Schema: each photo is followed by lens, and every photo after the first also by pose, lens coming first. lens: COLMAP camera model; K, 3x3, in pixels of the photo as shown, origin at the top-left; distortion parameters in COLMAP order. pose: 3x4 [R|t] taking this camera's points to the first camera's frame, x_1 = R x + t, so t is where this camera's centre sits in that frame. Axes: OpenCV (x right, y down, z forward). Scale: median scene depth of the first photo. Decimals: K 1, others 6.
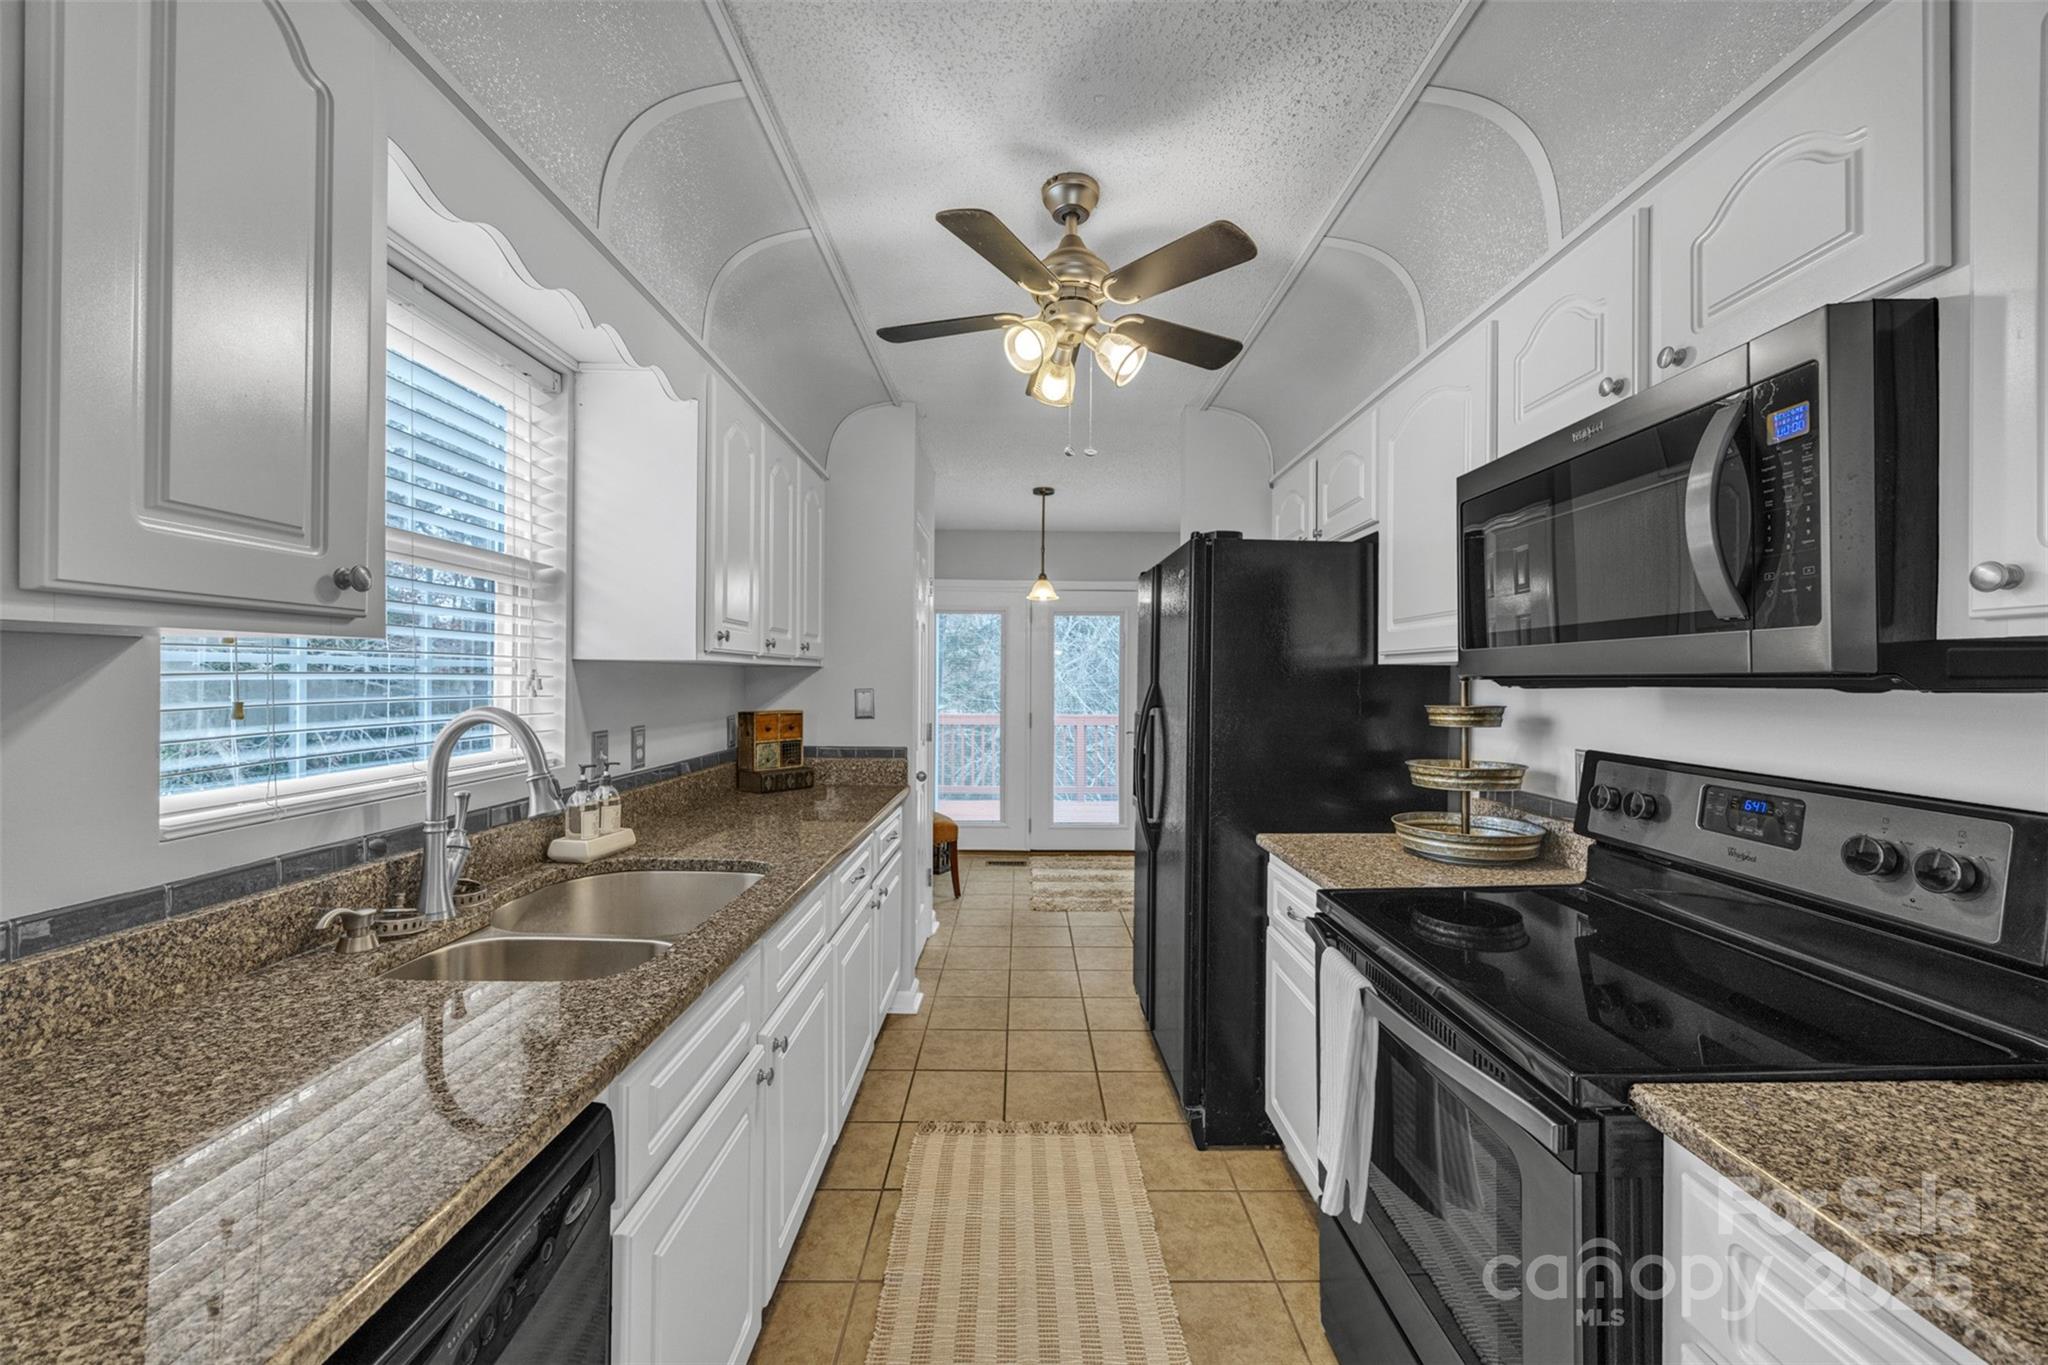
lens RADIAL K [[798.5, 0, 1043.0], [0, 798.5, 685.3], [0, 0, 1]] dist [-0.003209, 0.000600]
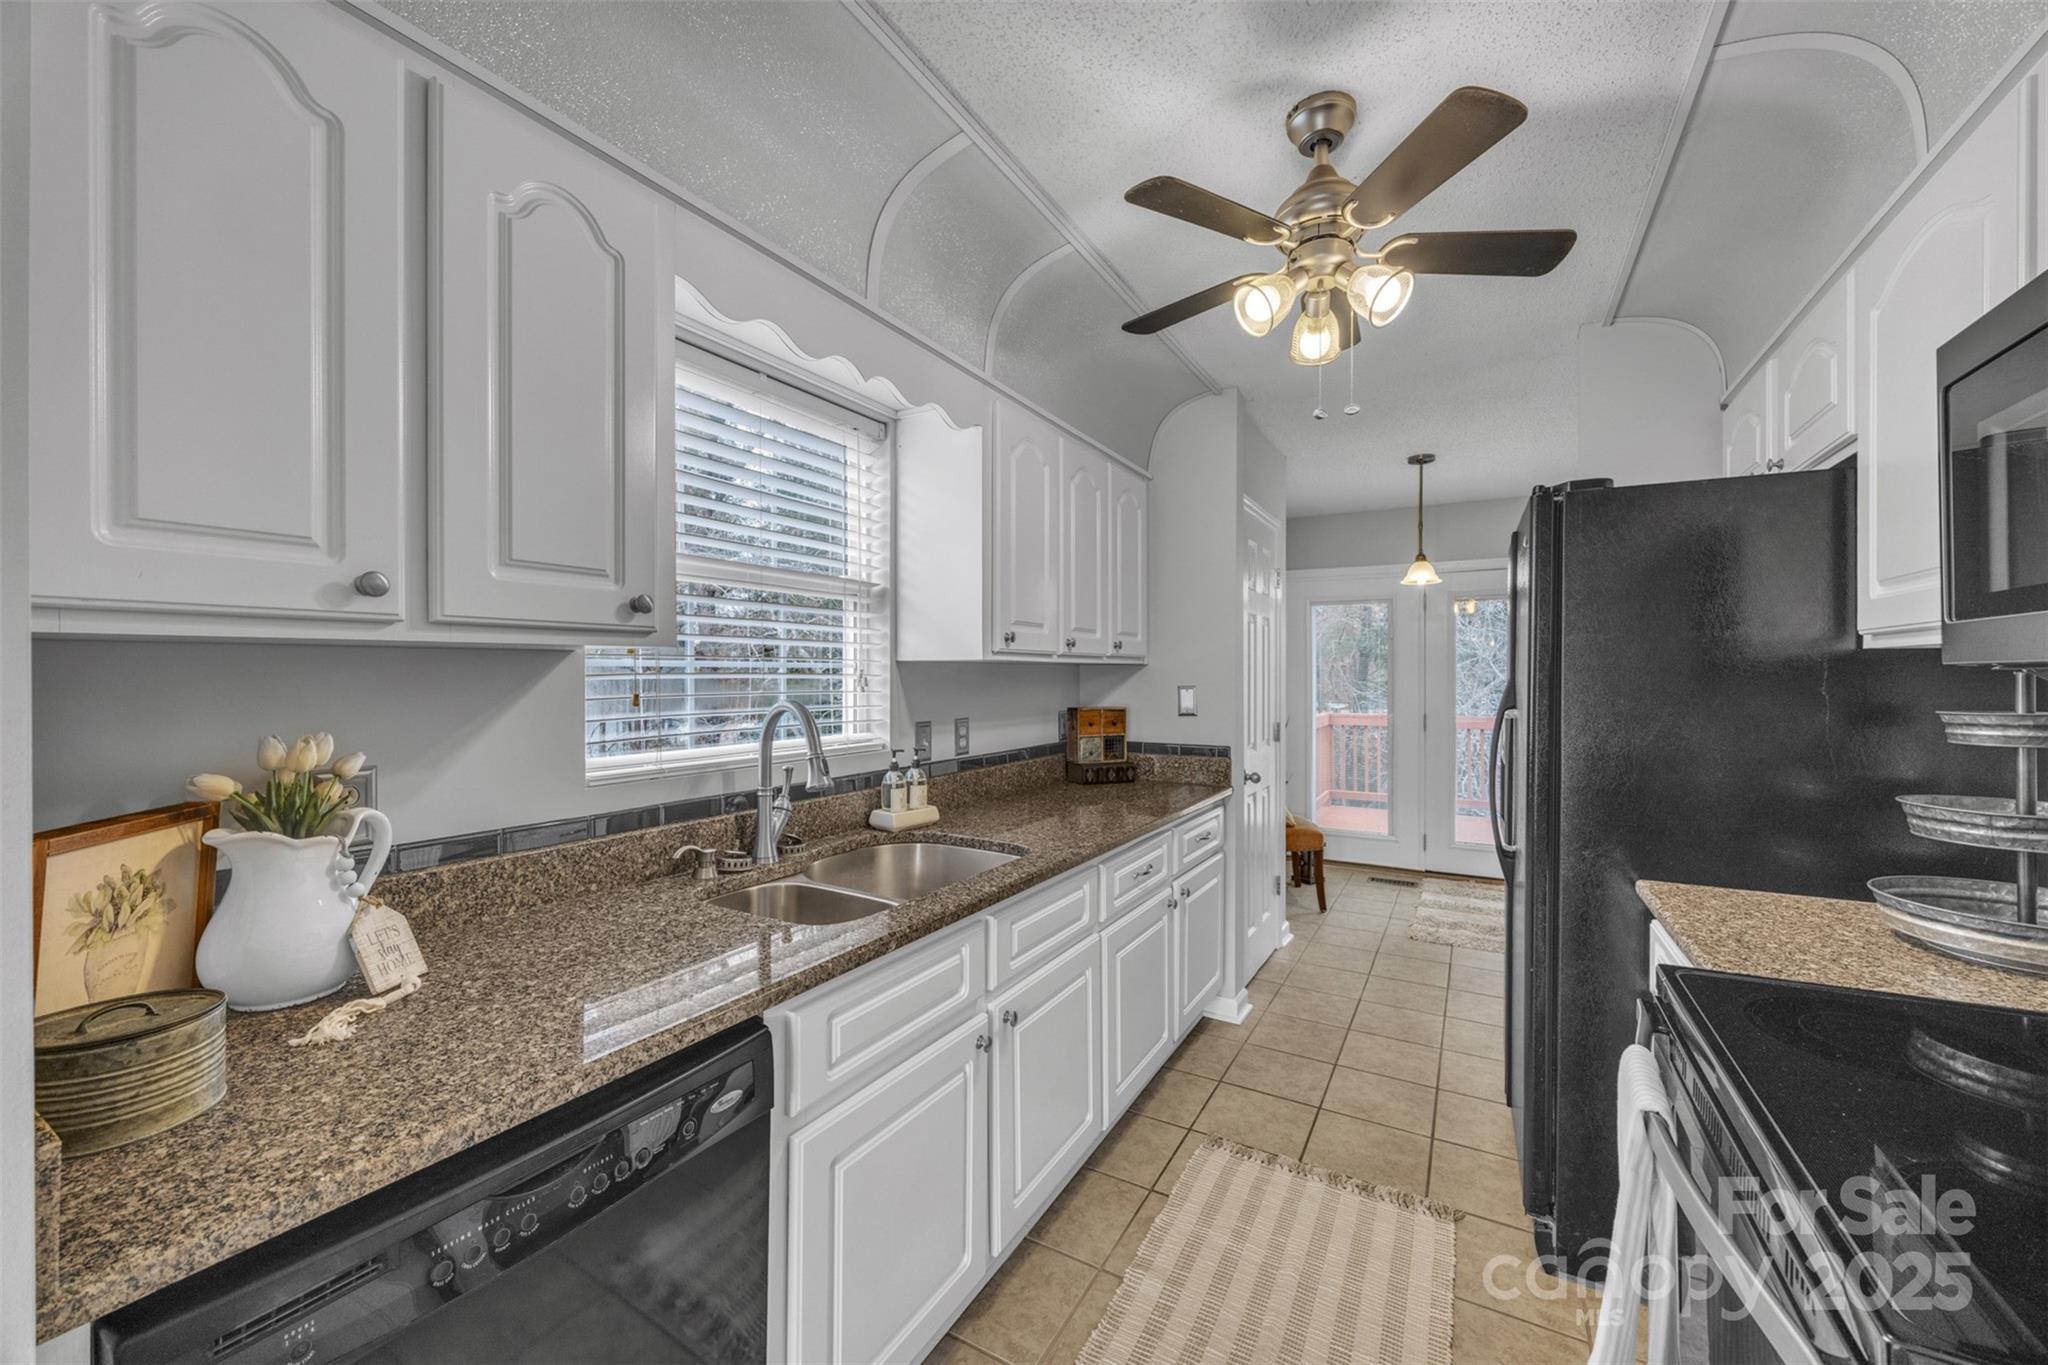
lens RADIAL K [[798.5, 0, 1029.8], [0, 798.5, 685.9], [0, 0, 1]] dist [-0.003209, 0.000600]
pose [[0.854912, -0.000335, -0.518772, 0.200854], [0.001946, 0.999995, 0.002560, 0.002082], [0.518769, -0.003198, 0.854909, 0.080747]]
